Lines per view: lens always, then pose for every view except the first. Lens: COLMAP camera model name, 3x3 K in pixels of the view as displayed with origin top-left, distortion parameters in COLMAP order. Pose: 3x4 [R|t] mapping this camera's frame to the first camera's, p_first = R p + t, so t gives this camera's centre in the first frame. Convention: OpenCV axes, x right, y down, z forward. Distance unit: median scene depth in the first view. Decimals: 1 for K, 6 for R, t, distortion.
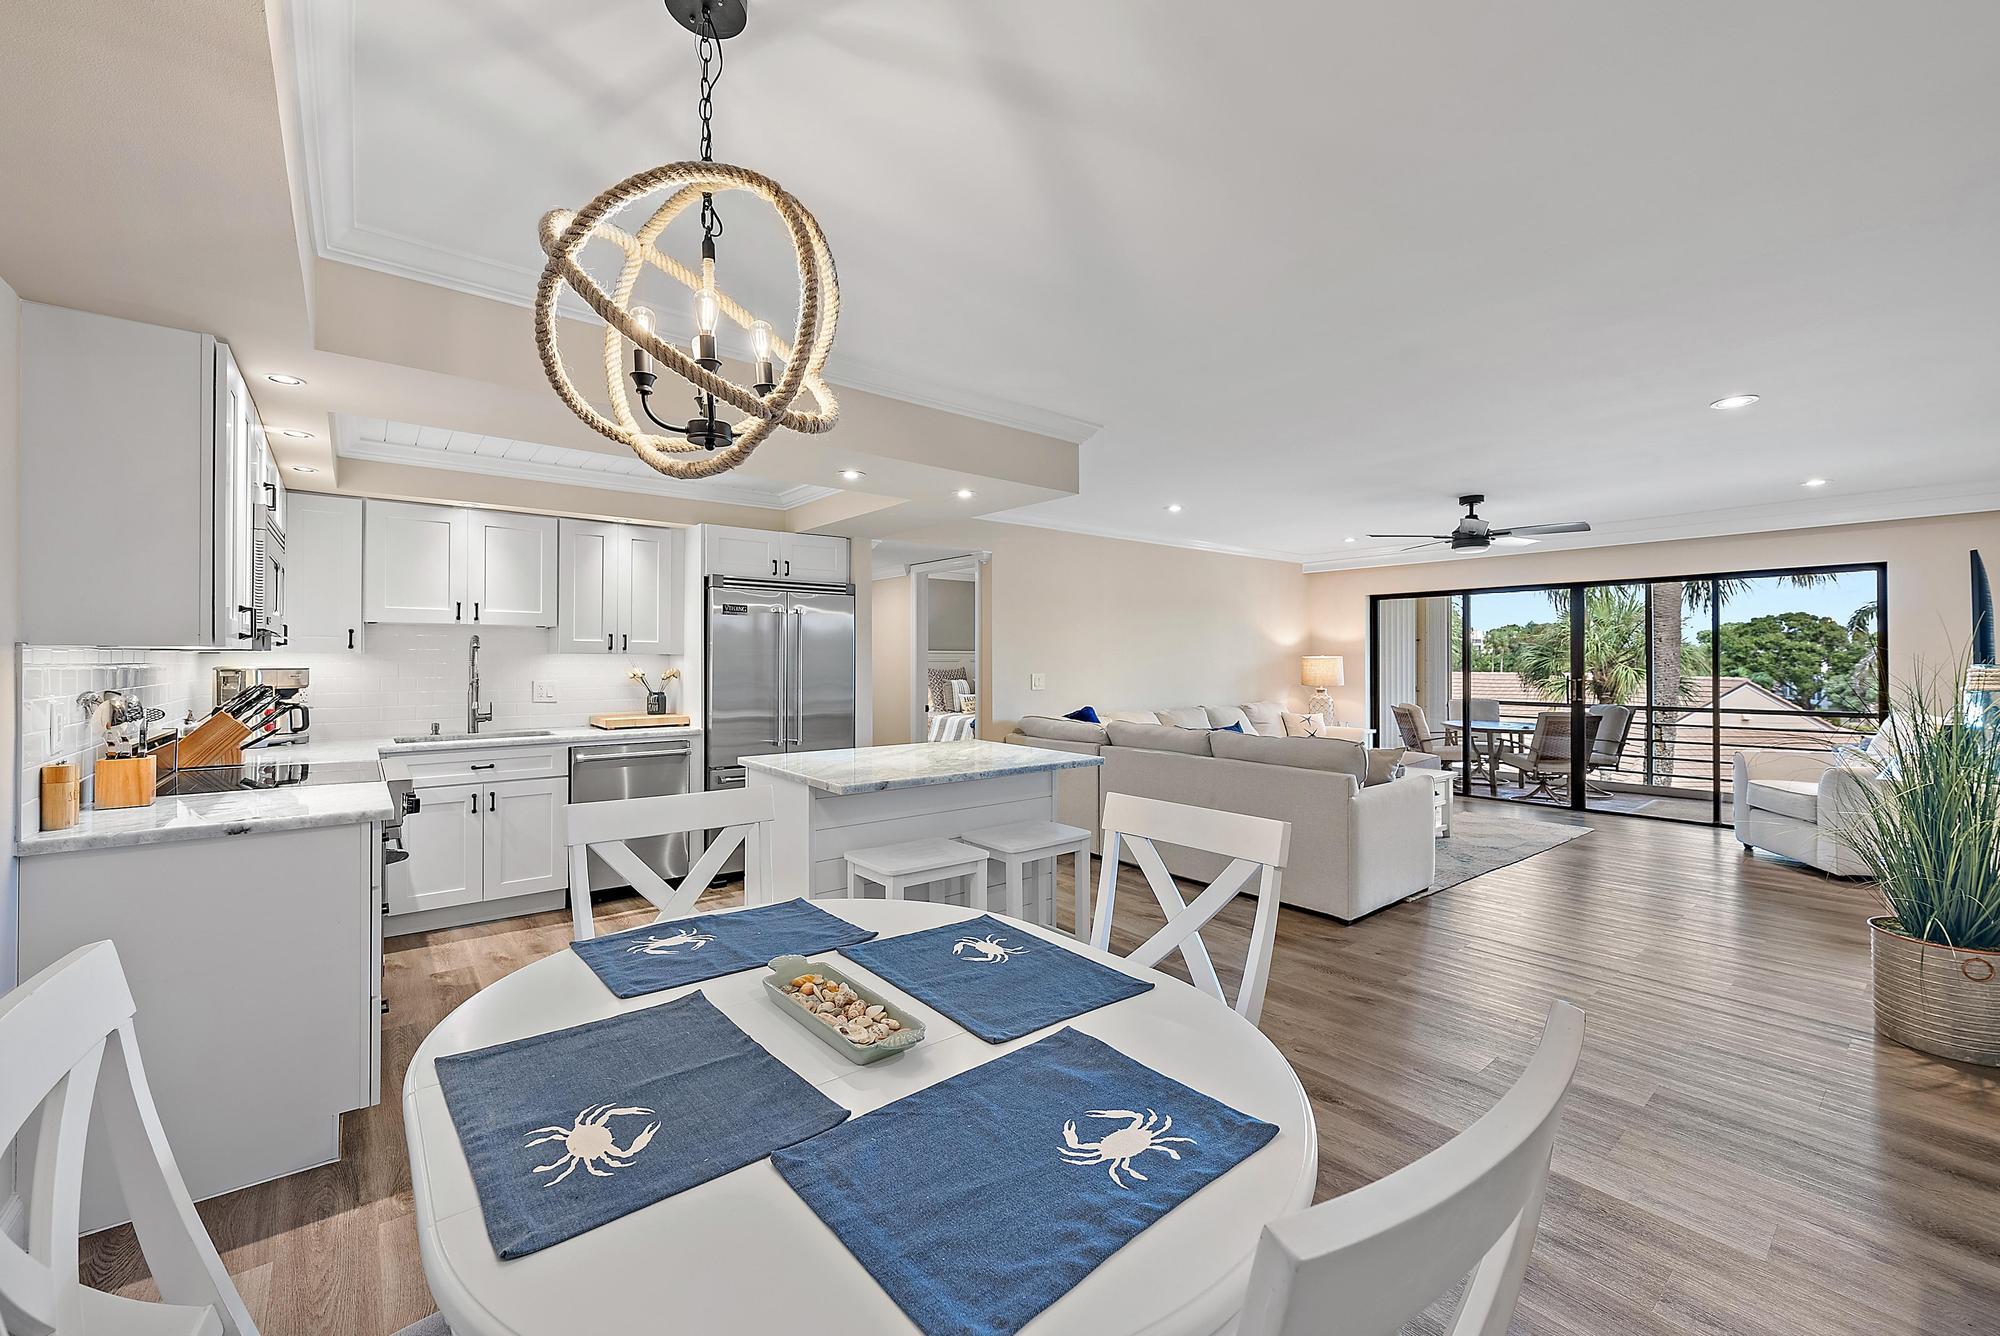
lens RADIAL K [[788.6, 0, 1008.3], [0, 788.6, 653.2], [0, 0, 1]] dist [-0.007513, -0.000311]
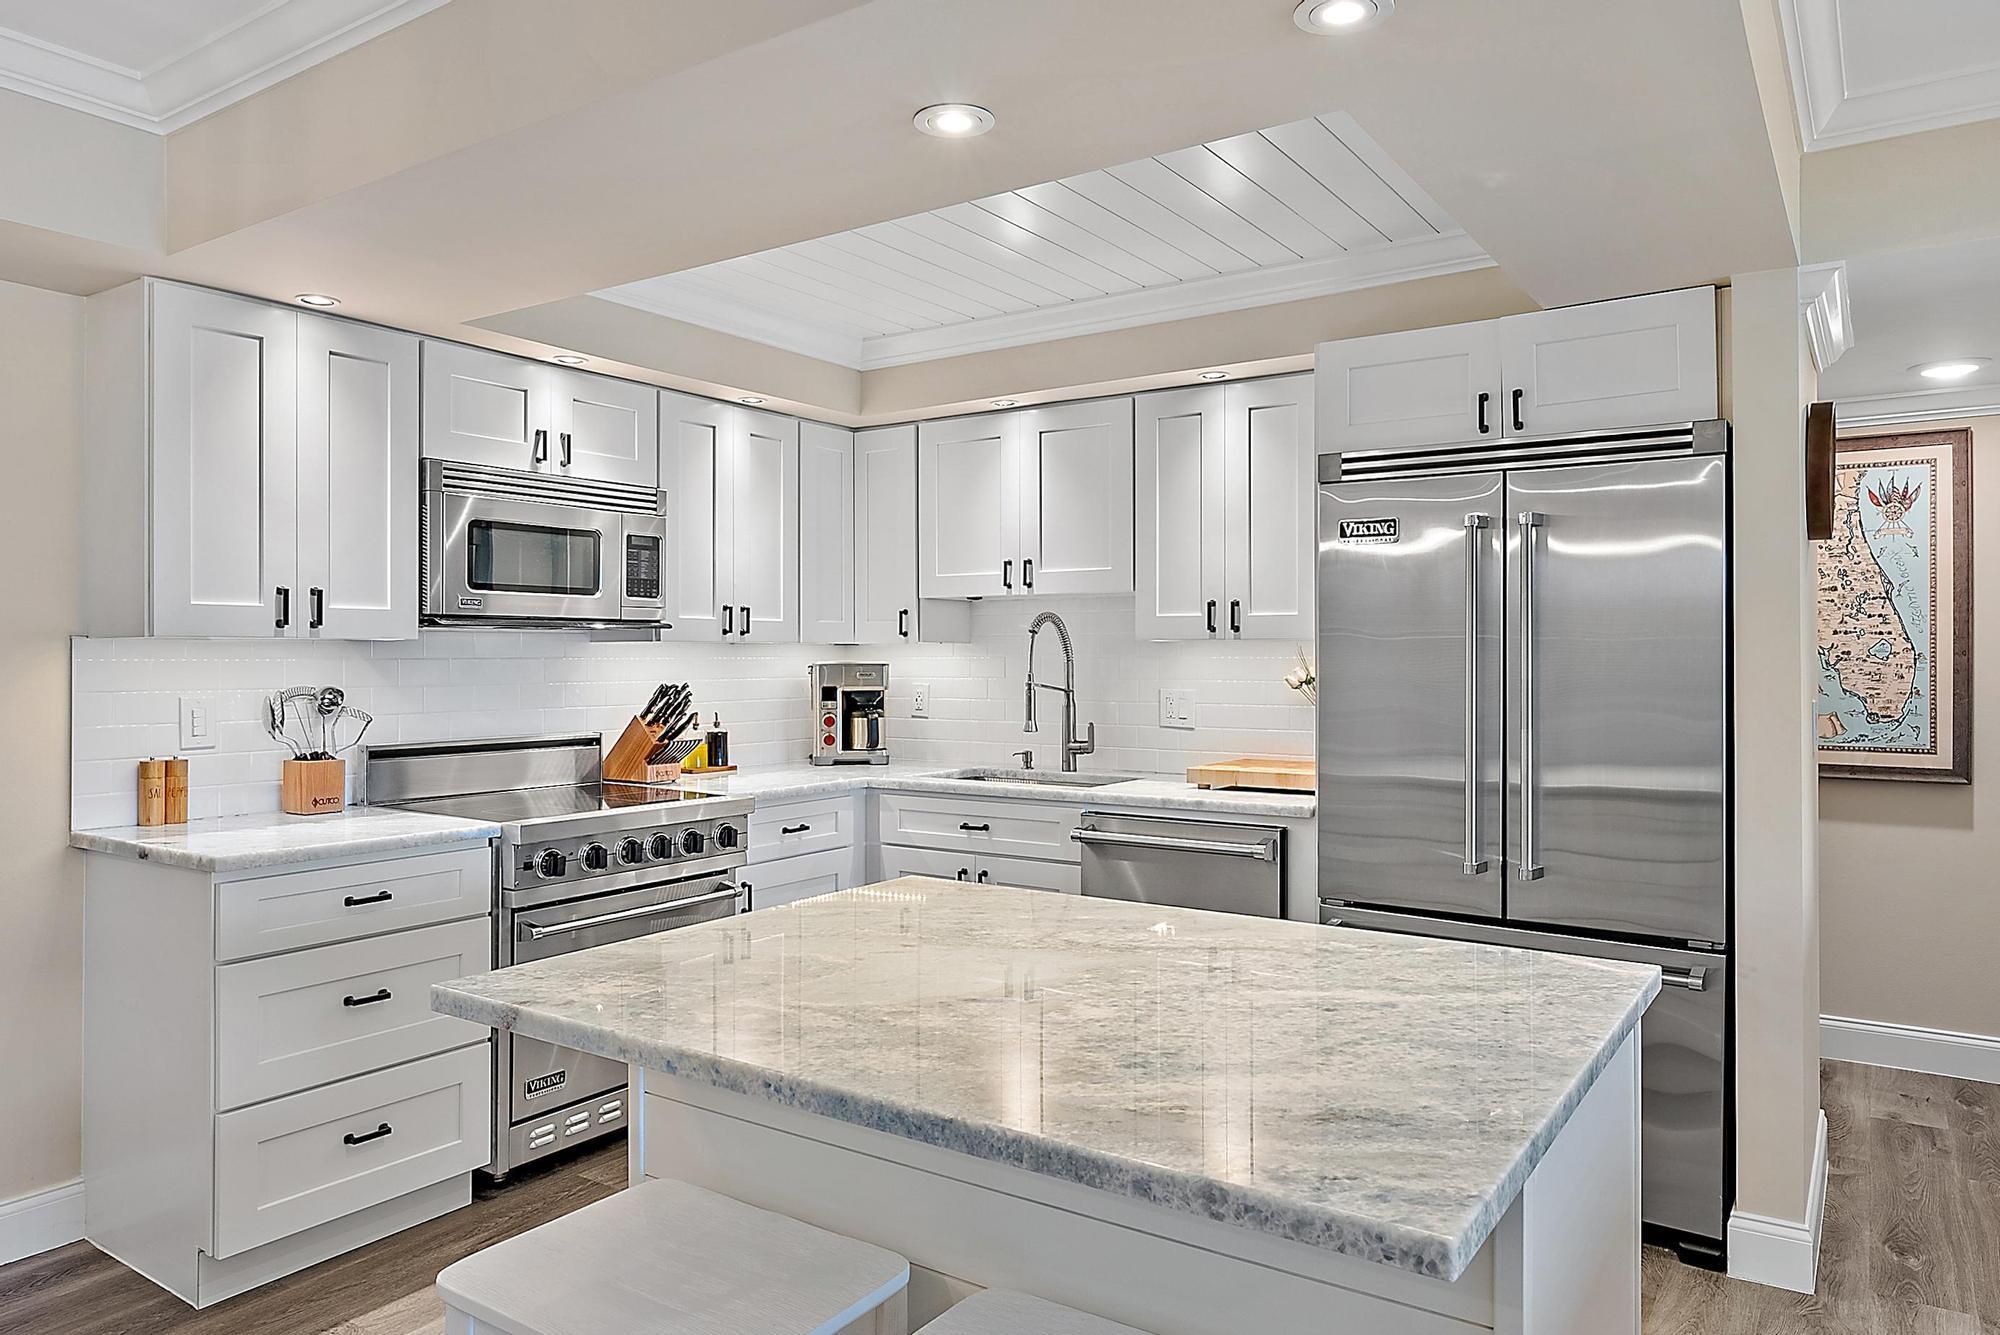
lens RADIAL K [[1308.4, 0, 998.4], [0, 1308.4, 654.7], [0, 0, 1]] dist [-0.000411, 0.003477]
pose [[0.287395, 0.000631, -0.957812, 0.269535], [0.009222, 0.999952, 0.003426, 0.006147], [0.957768, -0.009818, 0.287376, 0.622678]]
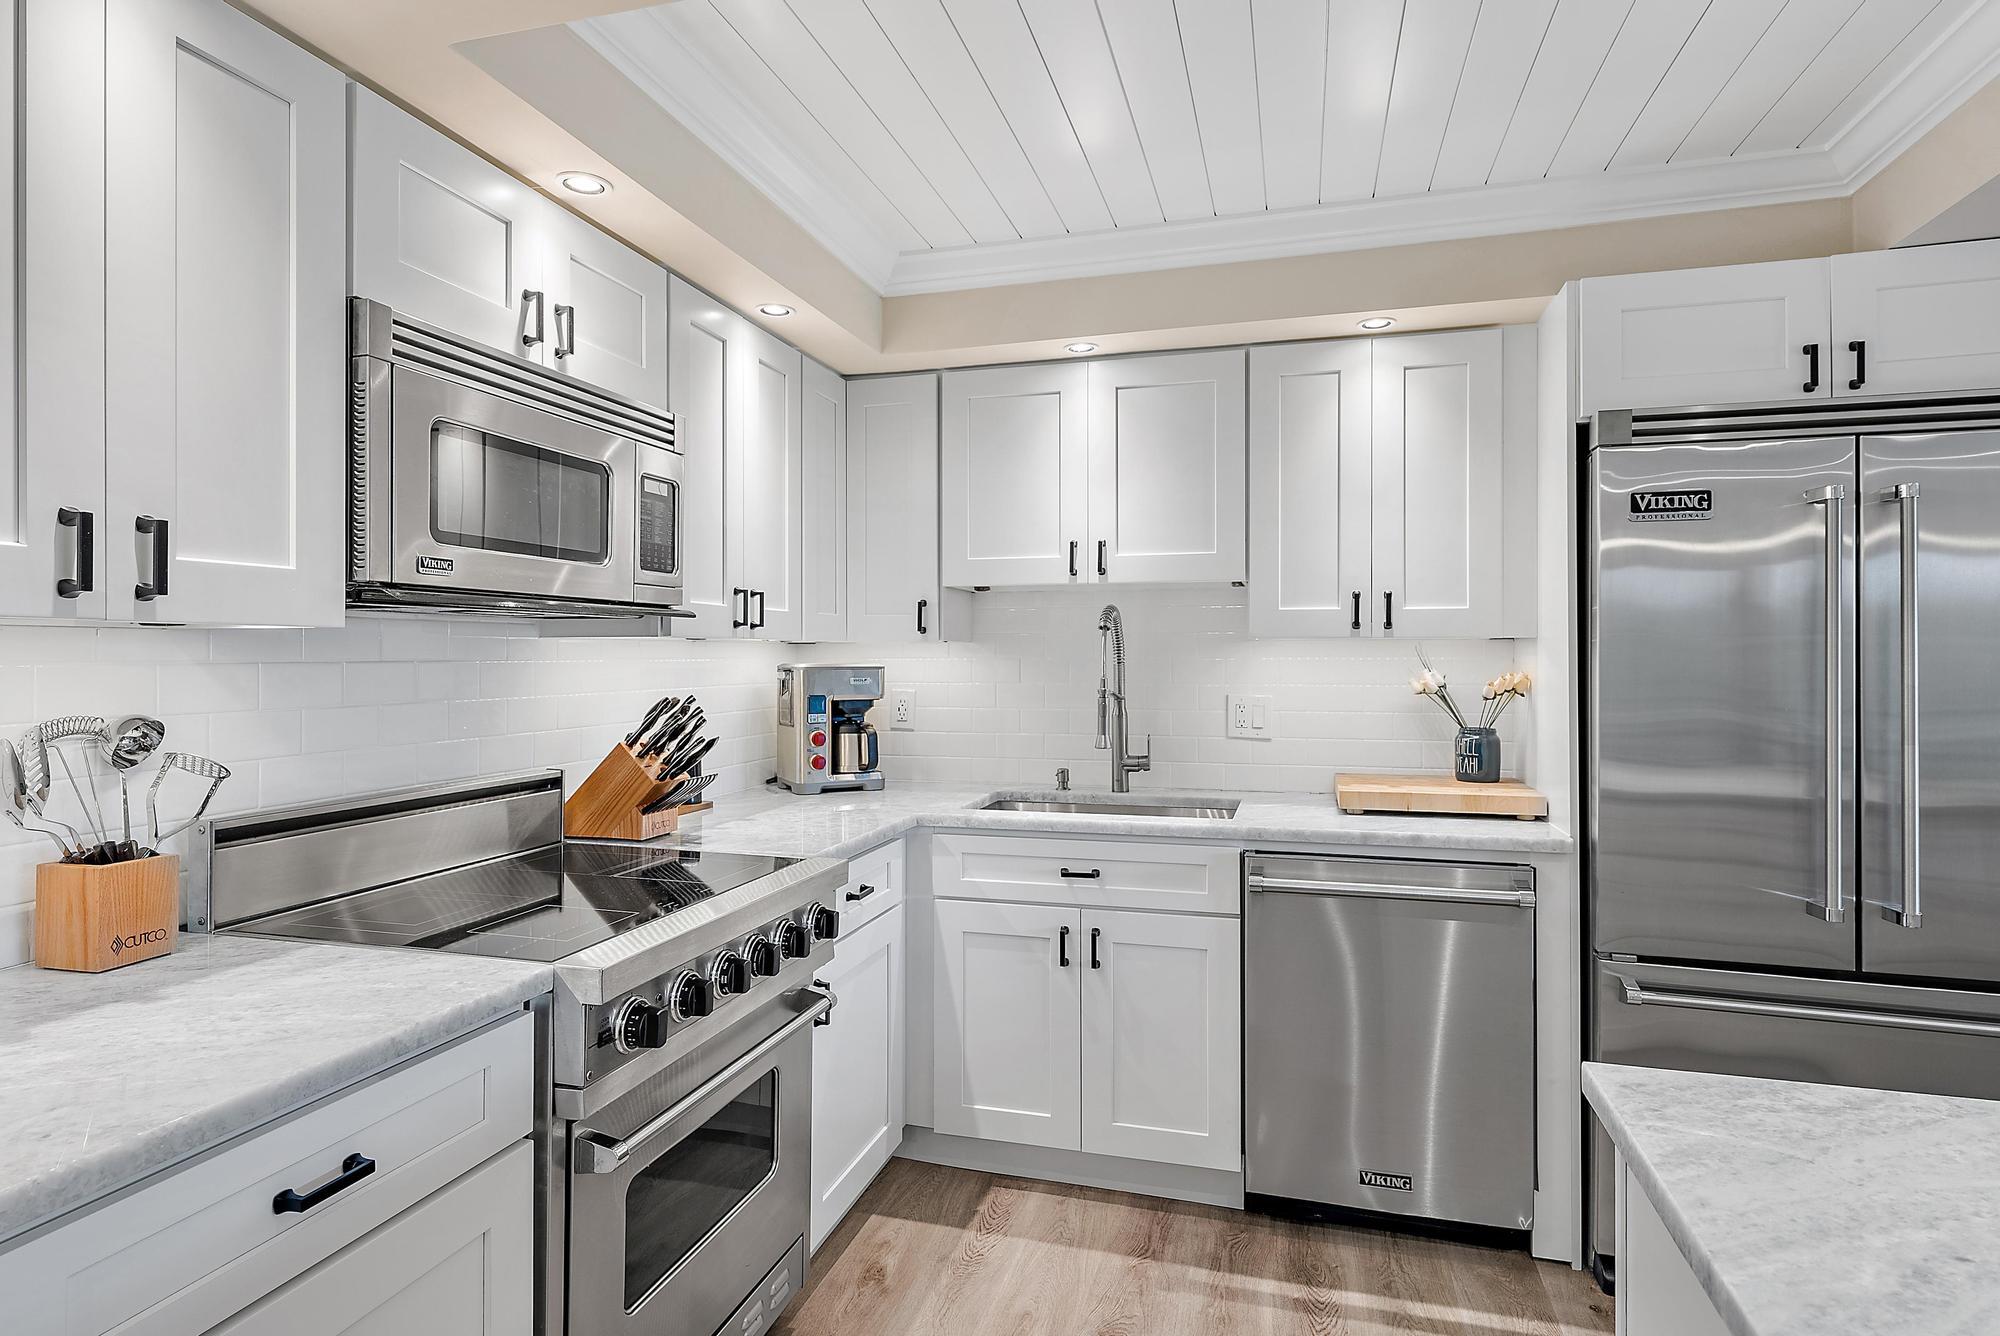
lens RADIAL K [[1067.7, 0, 1004.1], [0, 1067.7, 654.6], [0, 0, 1]] dist [0.003783, -0.001600]
pose [[0.577623, -0.000977, -0.816303, -0.135998], [0.008089, 0.999957, 0.004527, 0.005593], [0.816264, -0.009218, 0.577606, 0.500023]]
